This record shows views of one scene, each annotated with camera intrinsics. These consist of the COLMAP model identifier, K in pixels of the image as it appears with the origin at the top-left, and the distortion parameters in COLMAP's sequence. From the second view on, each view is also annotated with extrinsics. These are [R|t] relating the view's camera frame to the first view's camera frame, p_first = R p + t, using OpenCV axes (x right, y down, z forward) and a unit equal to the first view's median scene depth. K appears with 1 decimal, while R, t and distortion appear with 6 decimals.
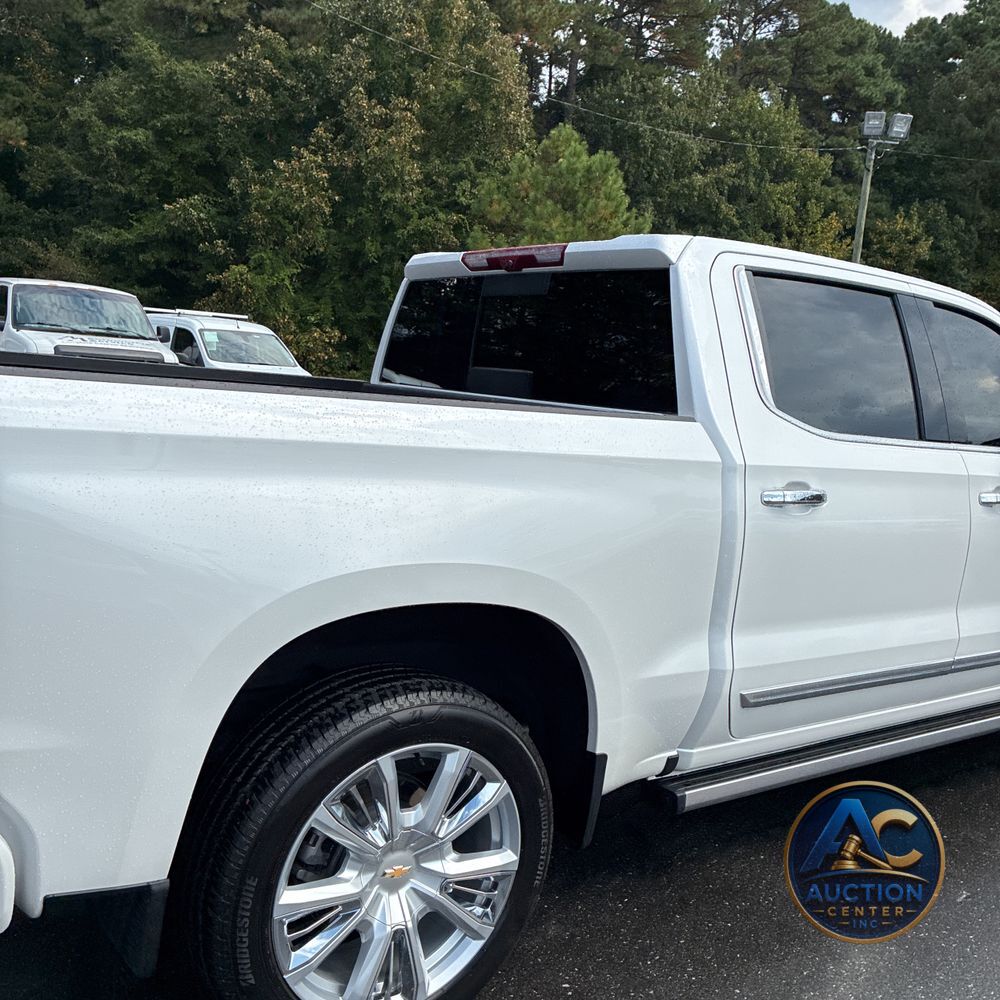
lens RADIAL K [[1014.8, 0, 508.9], [0, 1014.8, 498.3], [0, 0, 1]] dist [0.021436, 0.000000]
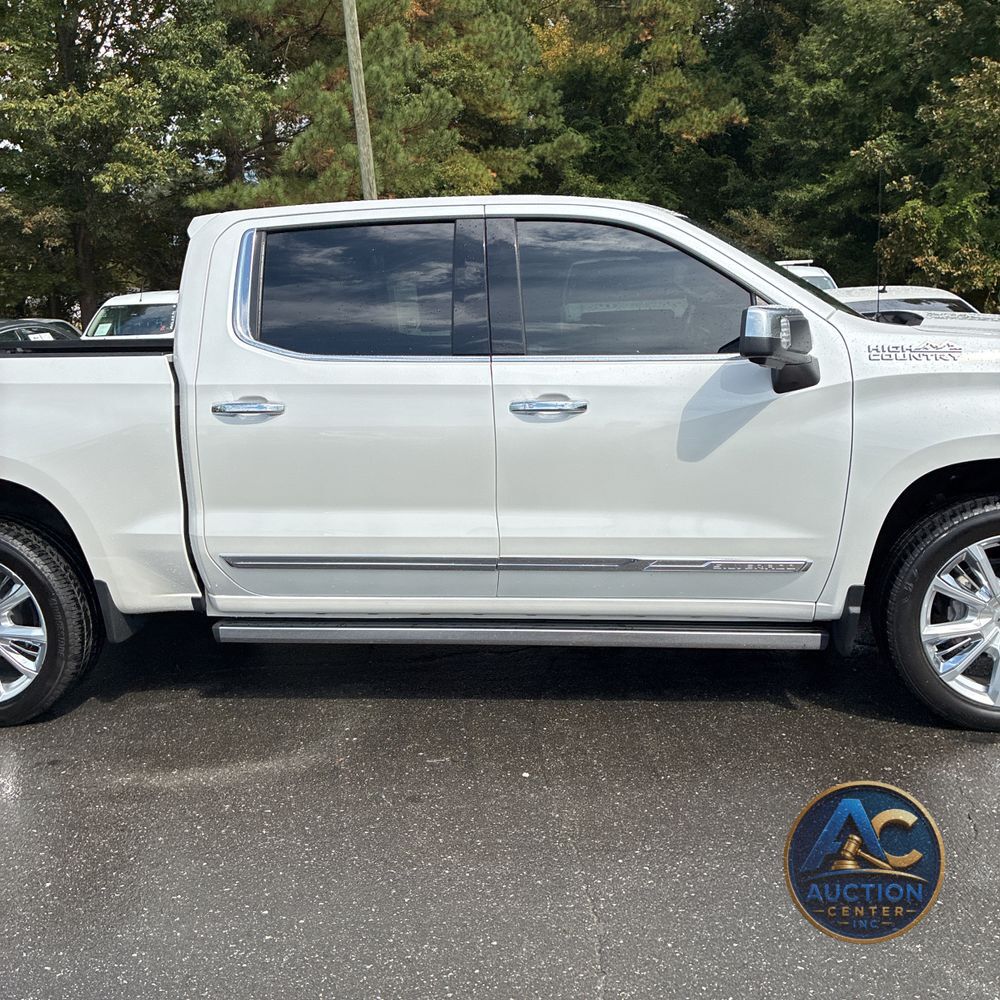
lens RADIAL K [[1014.8, 0, 507.7], [0, 1014.8, 507.2], [0, 0, 1]] dist [0.021436, 0.000000]
pose [[0.727950, 0.030239, -0.684963, 0.113764], [0.009042, 0.998517, 0.053691, 0.004733], [0.685571, -0.045278, 0.726597, 0.022739]]
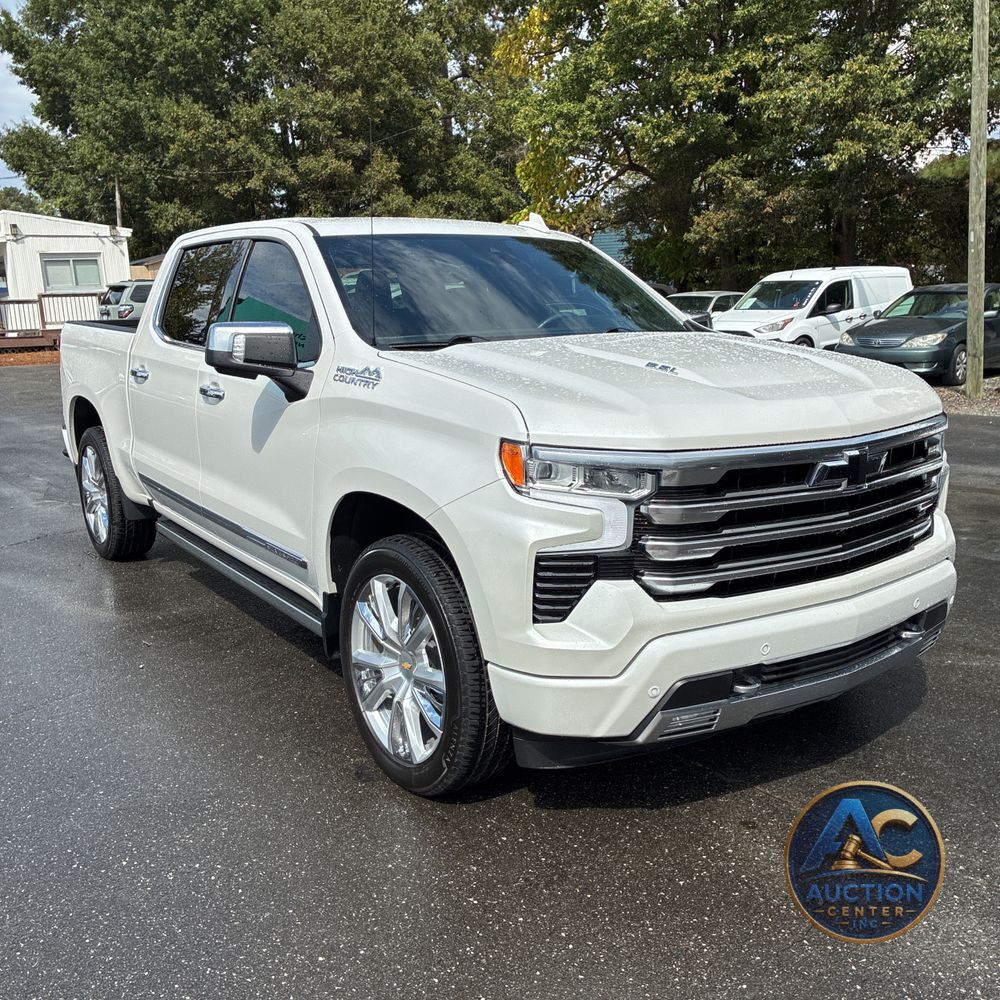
lens RADIAL K [[1014.8, 0, 491.4], [0, 1014.8, 498.6], [0, 0, 1]] dist [0.021436, 0.000000]
pose [[-0.021981, 0.121854, -0.992305, 0.173643], [-0.117760, 0.985319, 0.123605, -0.006556], [0.992799, 0.119571, -0.007308, 0.136133]]
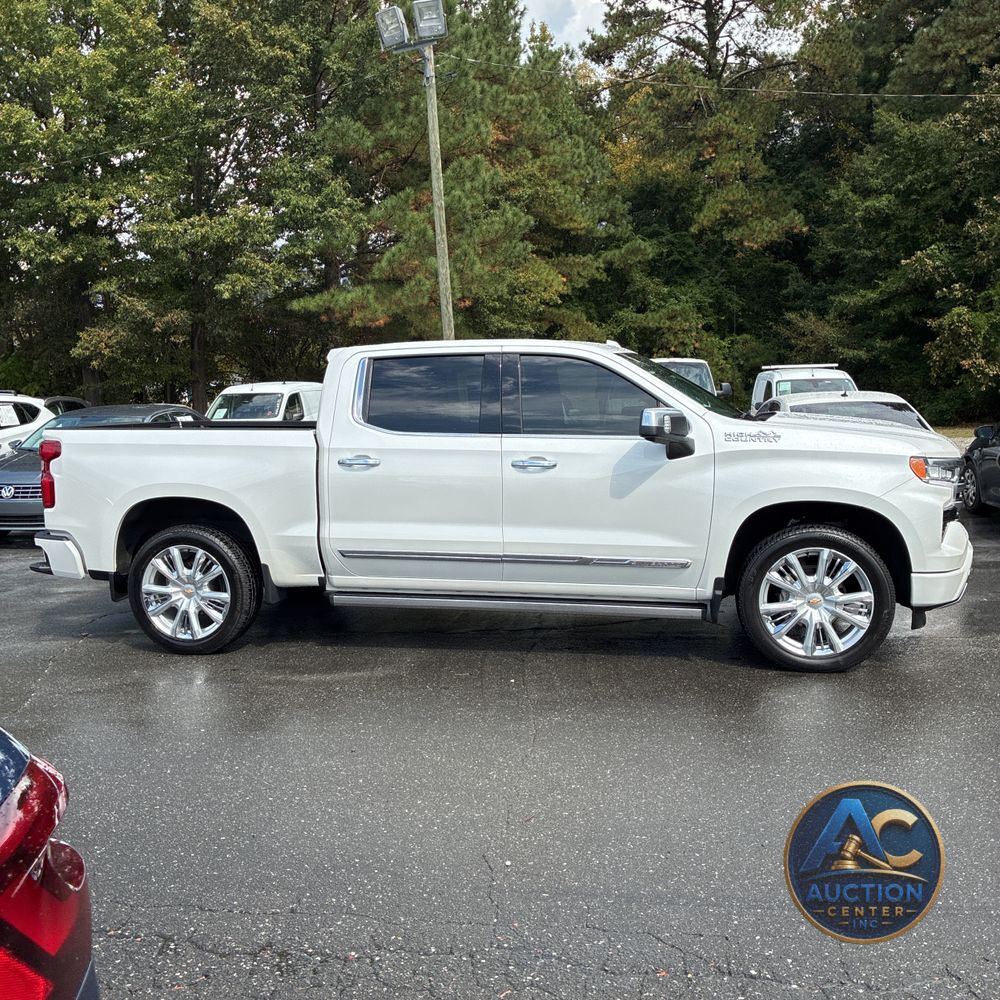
lens RADIAL K [[1014.8, 0, 474.8], [0, 1014.8, 495.6], [0, 0, 1]] dist [0.021436, 0.000000]
pose [[0.654134, -0.018296, -0.756157, 0.168996], [-0.022564, 0.998790, -0.043686, 0.013036], [0.756042, 0.045639, 0.652930, -0.018829]]
